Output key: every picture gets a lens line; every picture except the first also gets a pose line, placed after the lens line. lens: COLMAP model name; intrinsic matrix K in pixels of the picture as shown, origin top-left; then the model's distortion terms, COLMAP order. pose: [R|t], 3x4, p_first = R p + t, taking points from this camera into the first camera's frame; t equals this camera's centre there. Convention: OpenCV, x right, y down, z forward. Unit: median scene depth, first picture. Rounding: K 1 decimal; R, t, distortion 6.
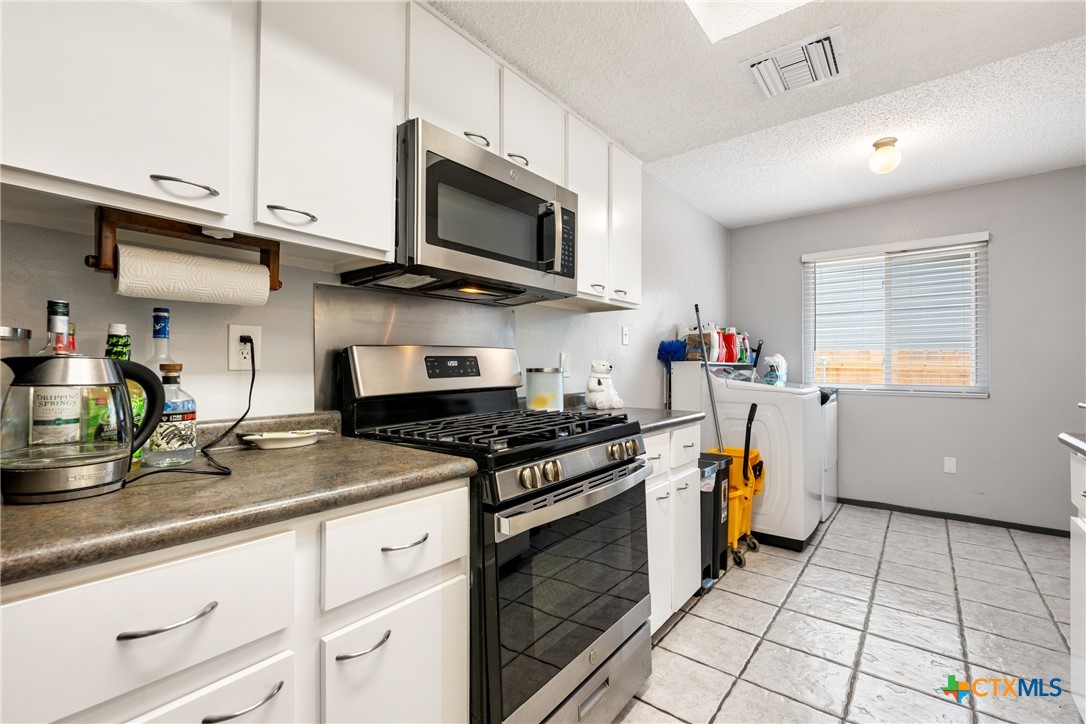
lens RADIAL K [[472.4, 0, 542.7], [0, 472.4, 361.3], [0, 0, 1]] dist [0.002262, -0.000196]
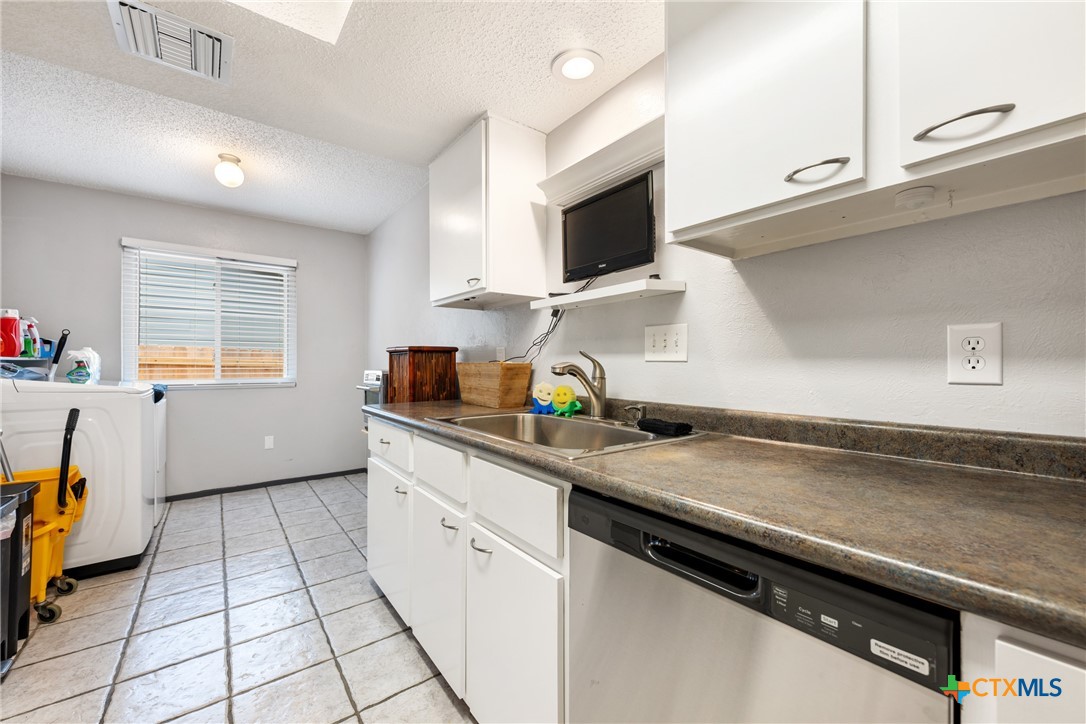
lens RADIAL K [[429.9, 0, 542.3], [0, 429.9, 359.2], [0, 0, 1]] dist [-0.002019, 0.000219]
pose [[0.236040, 0.007107, 0.971717, -0.070046], [-0.011080, 0.999928, -0.004622, 0.000164], [-0.971680, -0.009676, 0.236102, 0.054833]]
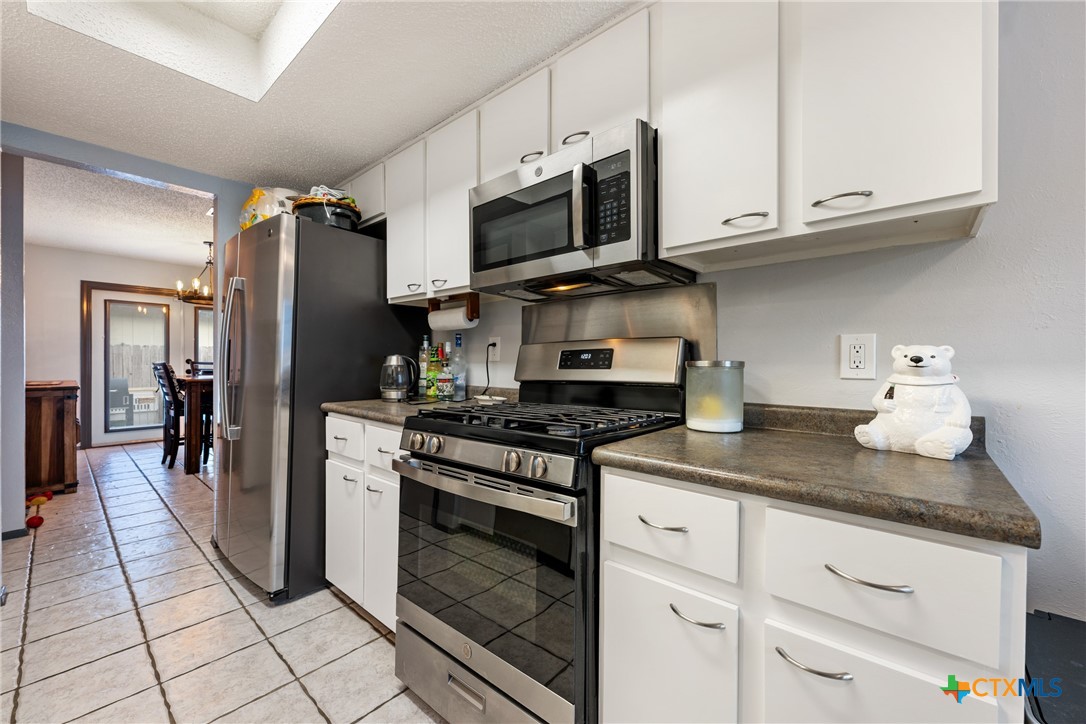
lens RADIAL K [[429.9, 0, 547.4], [0, 429.9, 363.9], [0, 0, 1]] dist [-0.002019, 0.000219]
pose [[-0.039915, 0.006745, -0.999180, 1.222842], [0.008141, 0.999946, 0.006425, 0.023007], [0.999170, -0.007878, -0.039968, 1.480334]]
